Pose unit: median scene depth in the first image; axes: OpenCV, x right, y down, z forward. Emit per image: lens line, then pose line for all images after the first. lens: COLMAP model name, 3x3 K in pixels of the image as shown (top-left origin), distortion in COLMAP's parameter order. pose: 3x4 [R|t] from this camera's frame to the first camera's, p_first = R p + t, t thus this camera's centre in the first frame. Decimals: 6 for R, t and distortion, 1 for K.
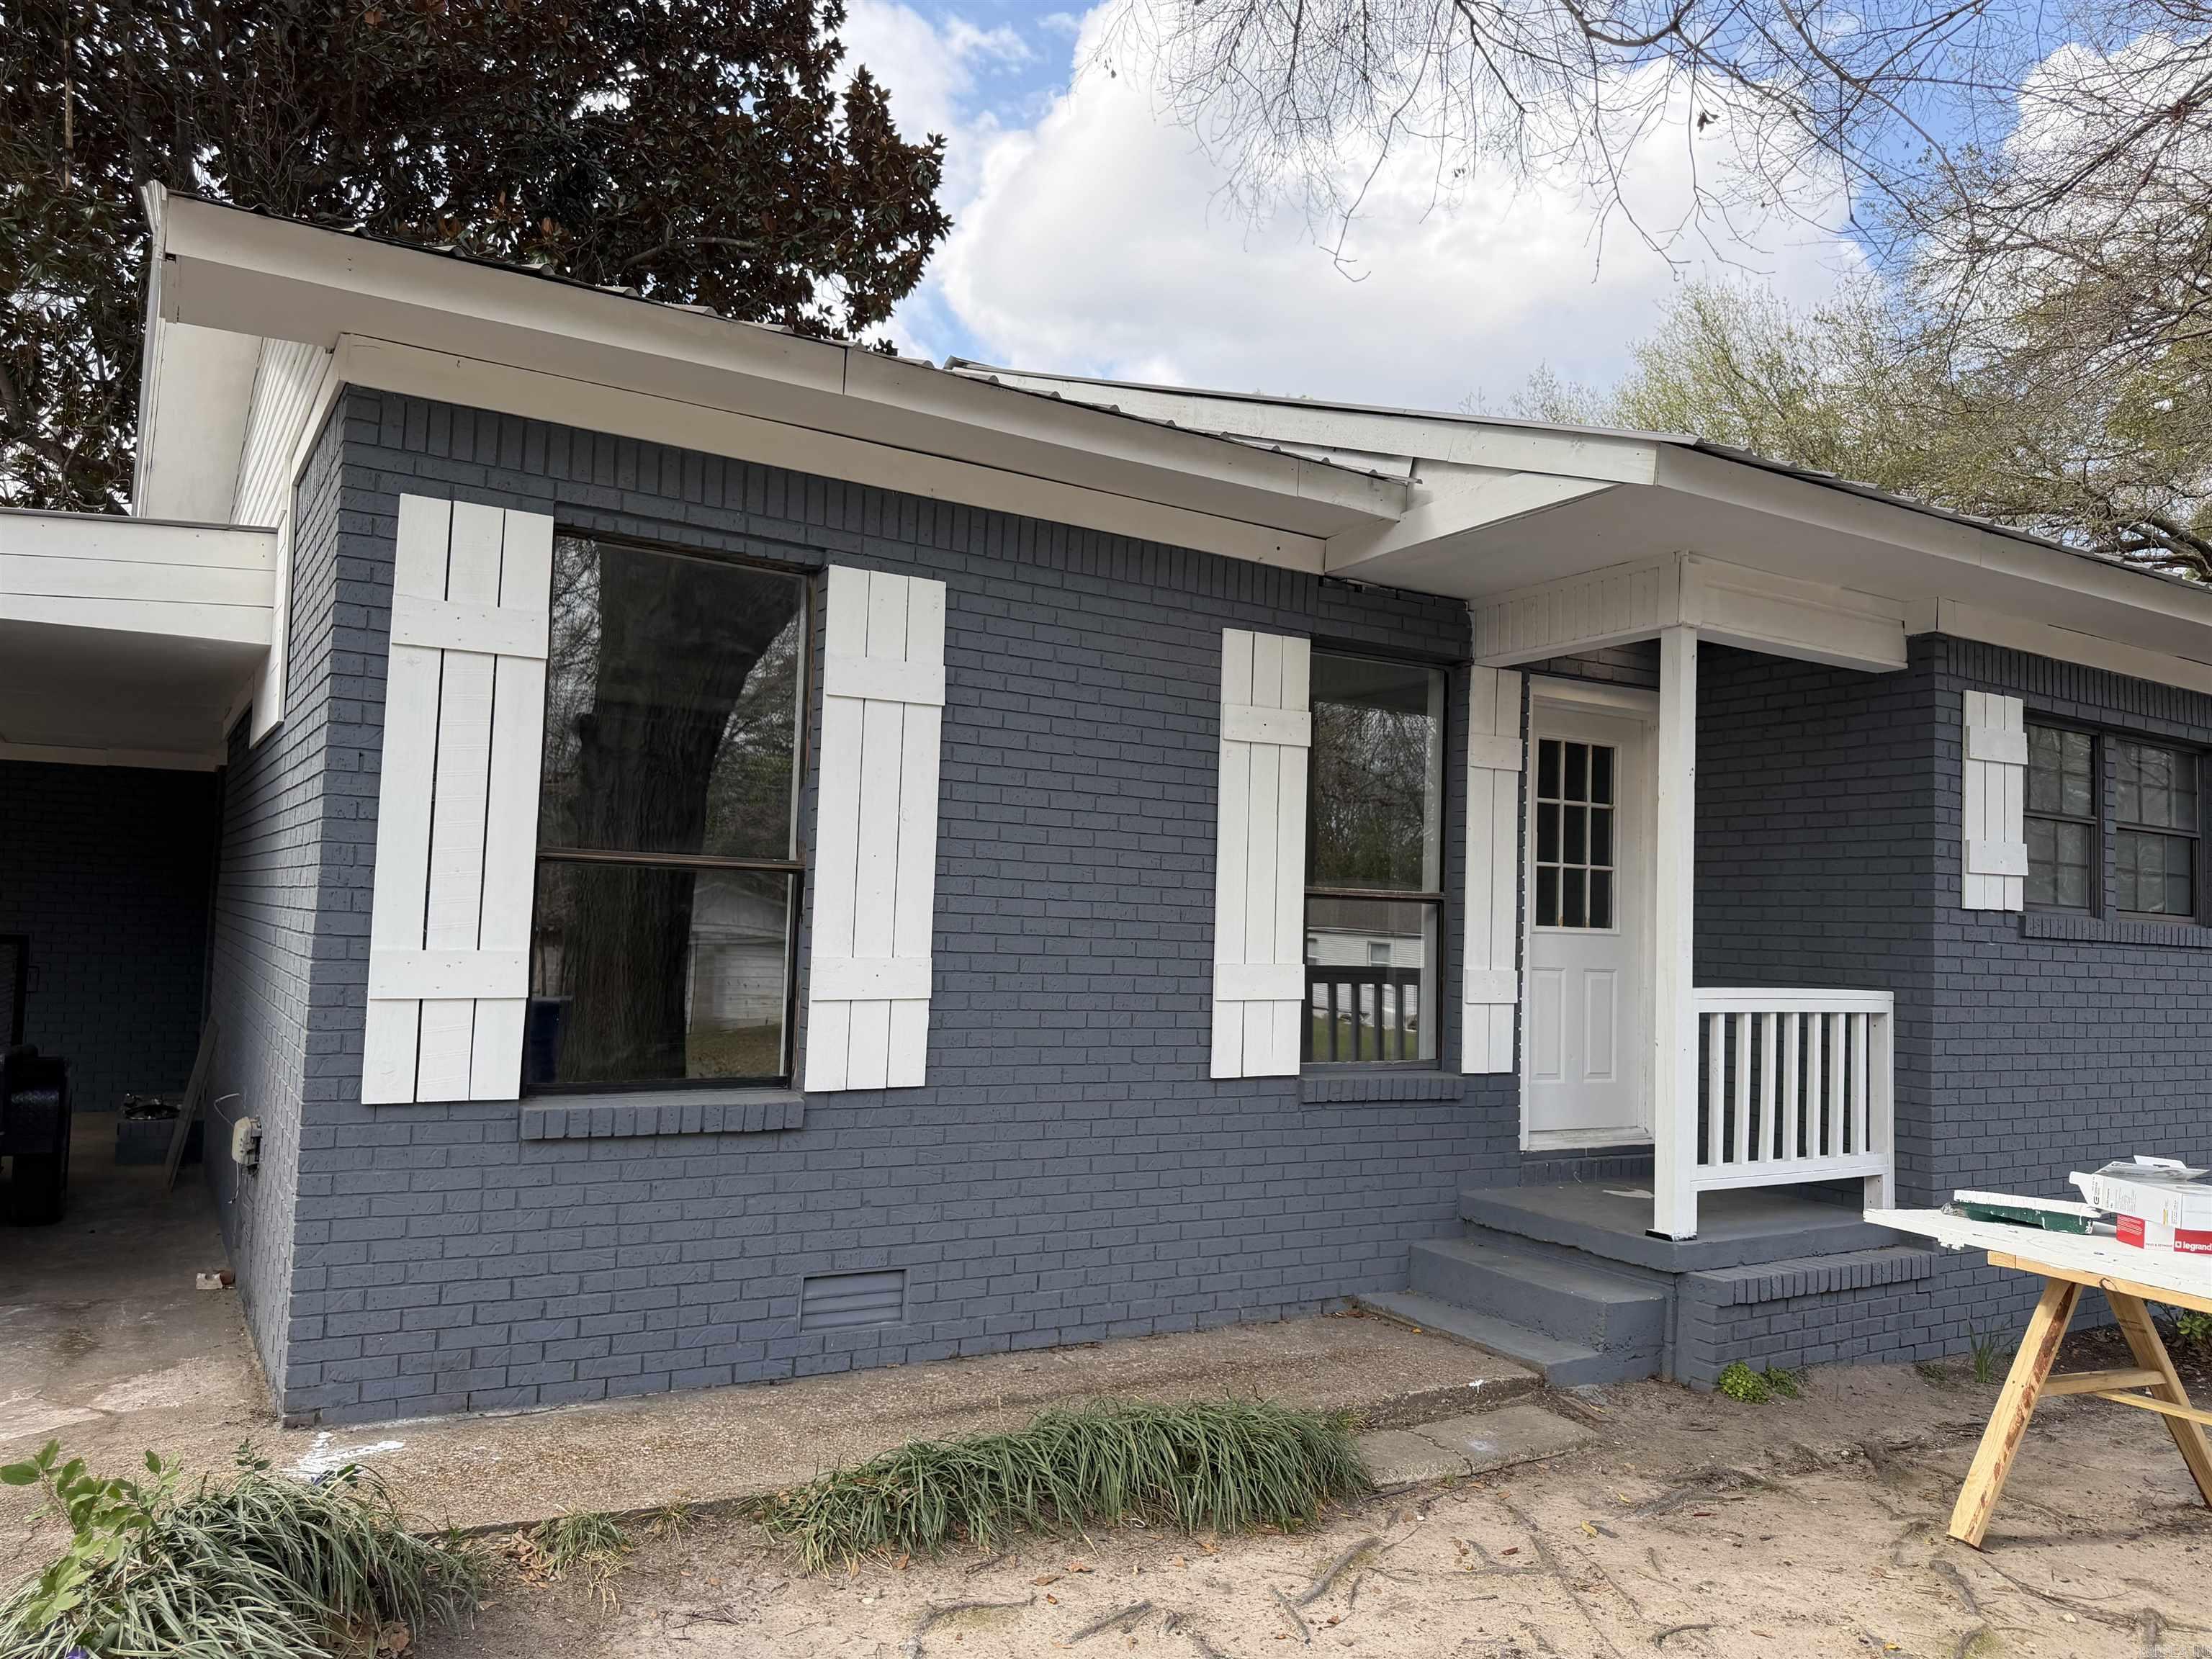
lens RADIAL K [[1557.2, 0, 1106.0], [0, 1557.2, 829.5], [0, 0, 1]] dist [0.006855, 0.000237]
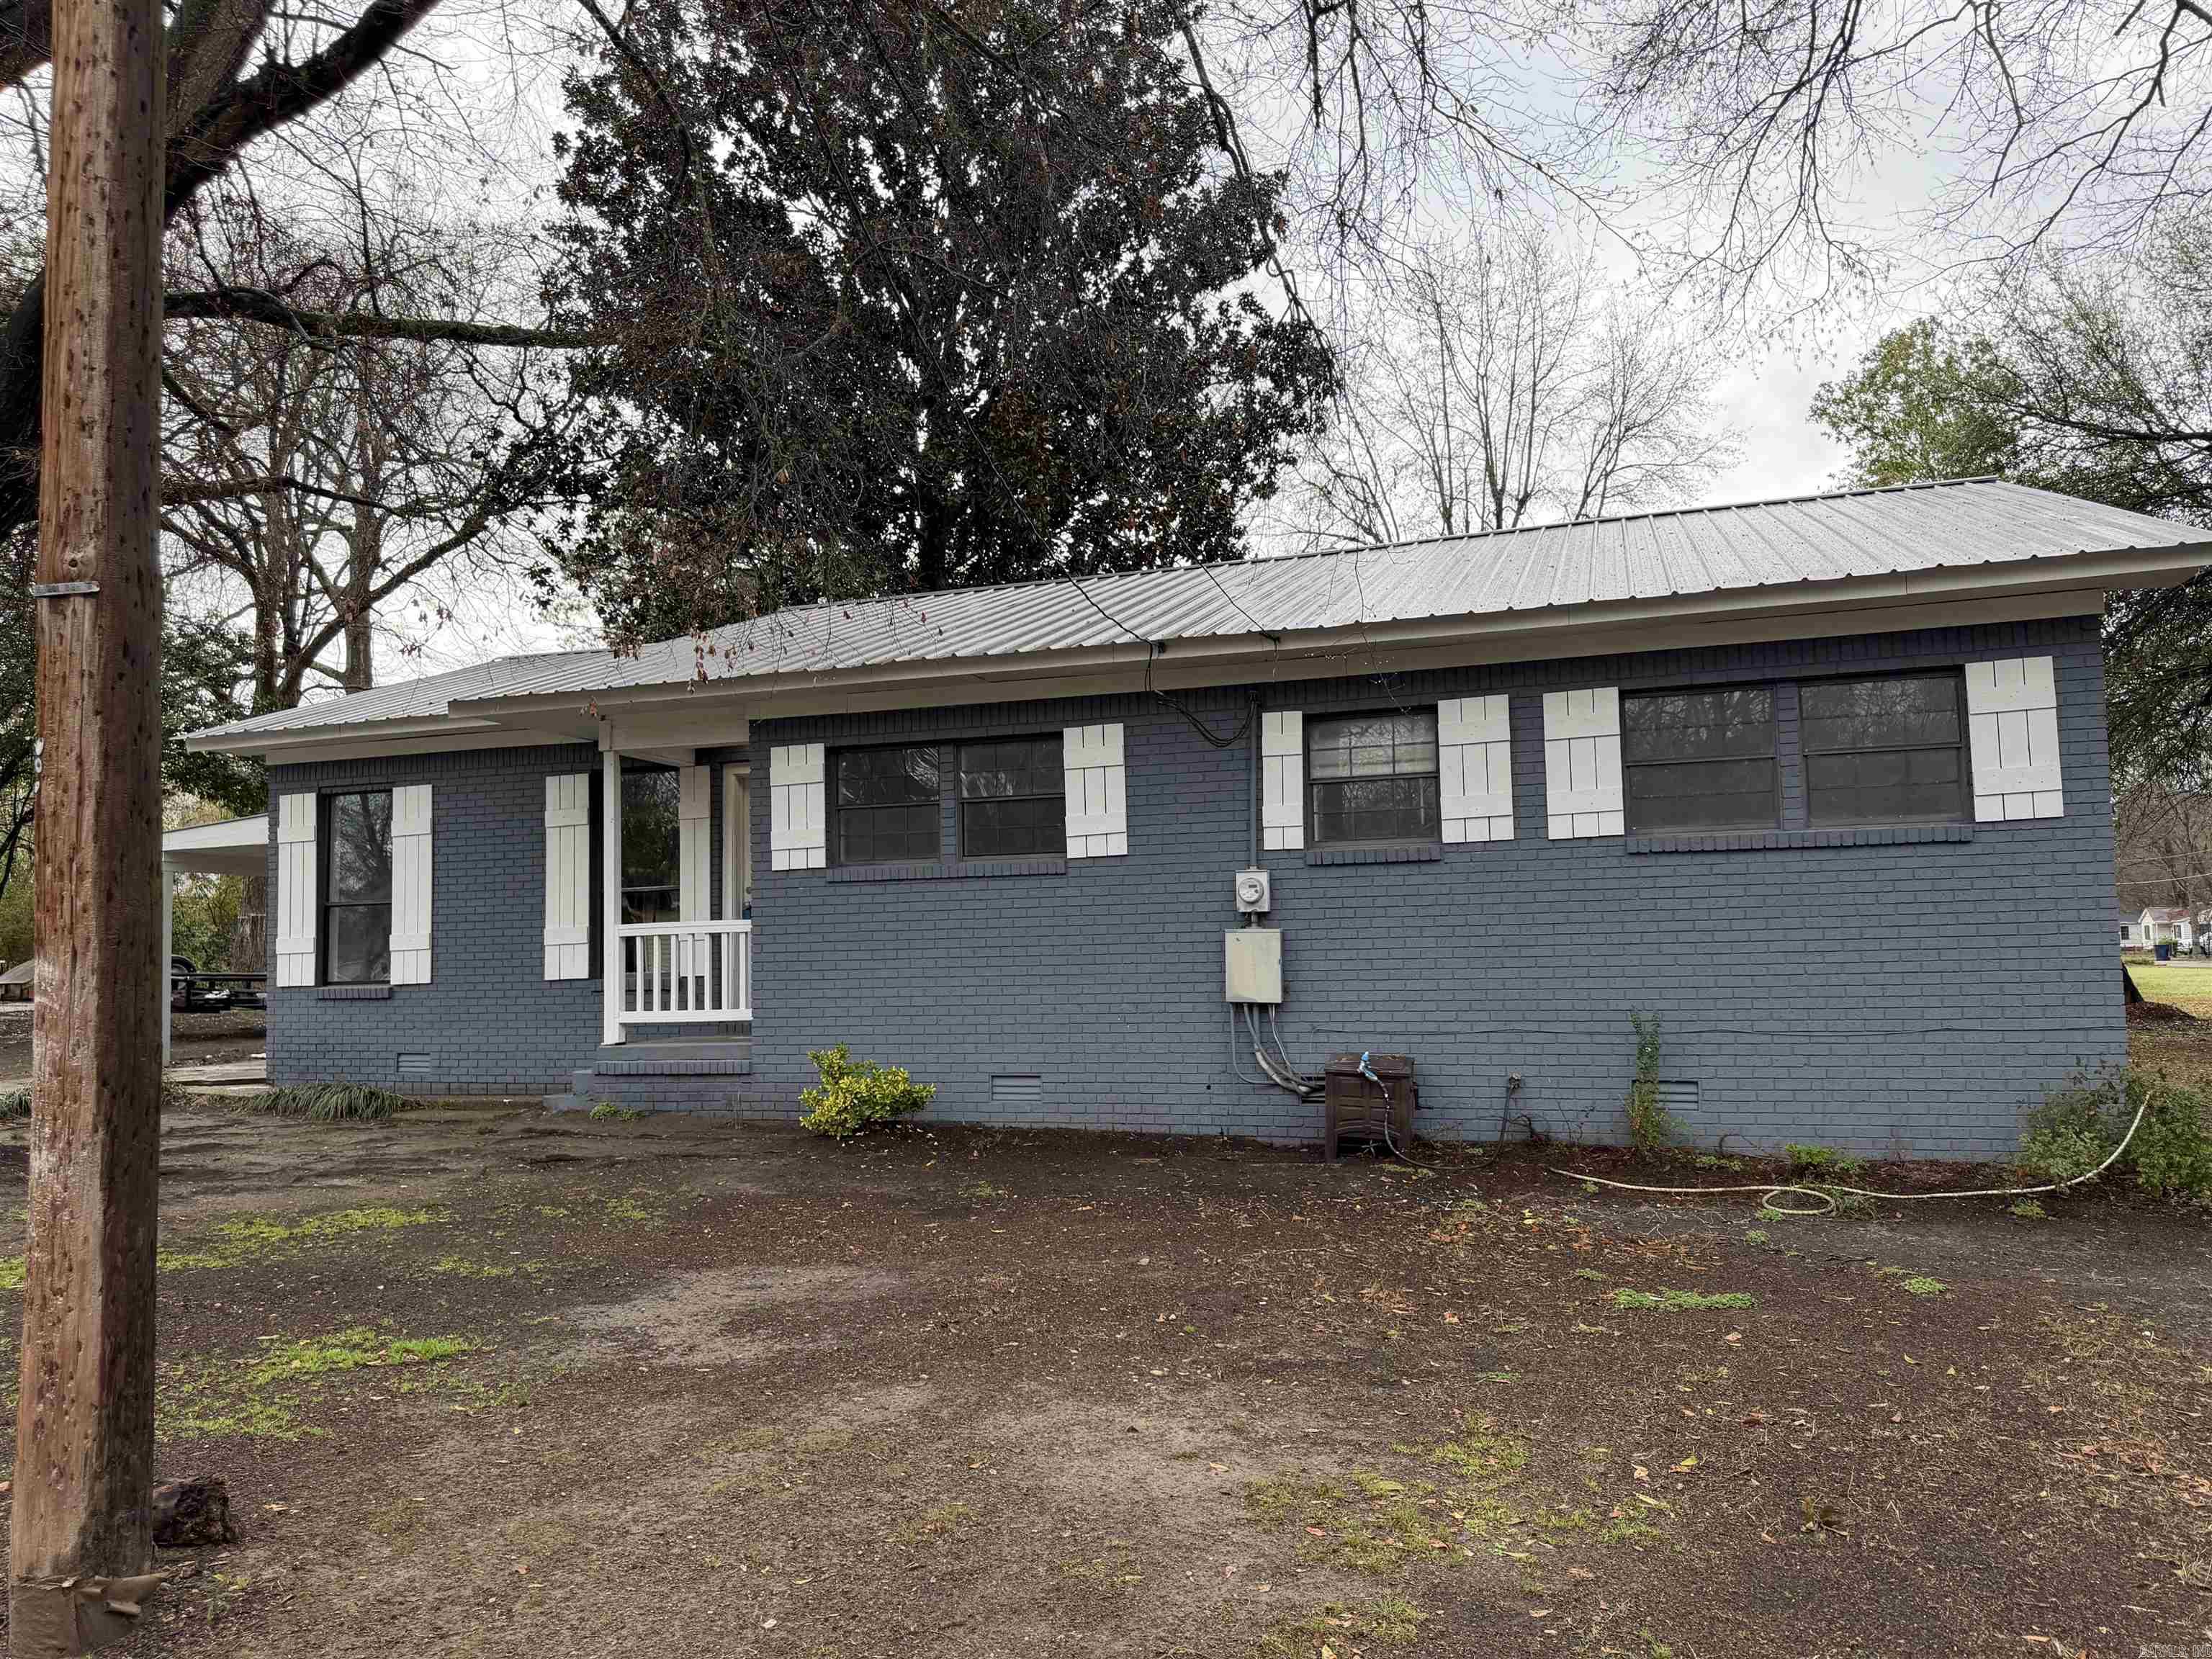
lens RADIAL K [[1557.2, 0, 1106.0], [0, 1557.2, 829.5], [0, 0, 1]] dist [0.006855, 0.000237]
pose [[0.660821, -0.114225, -0.741801, 2.299270], [0.092288, 0.993217, -0.070726, 0.179117], [0.744848, -0.021722, 0.666880, 0.112432]]
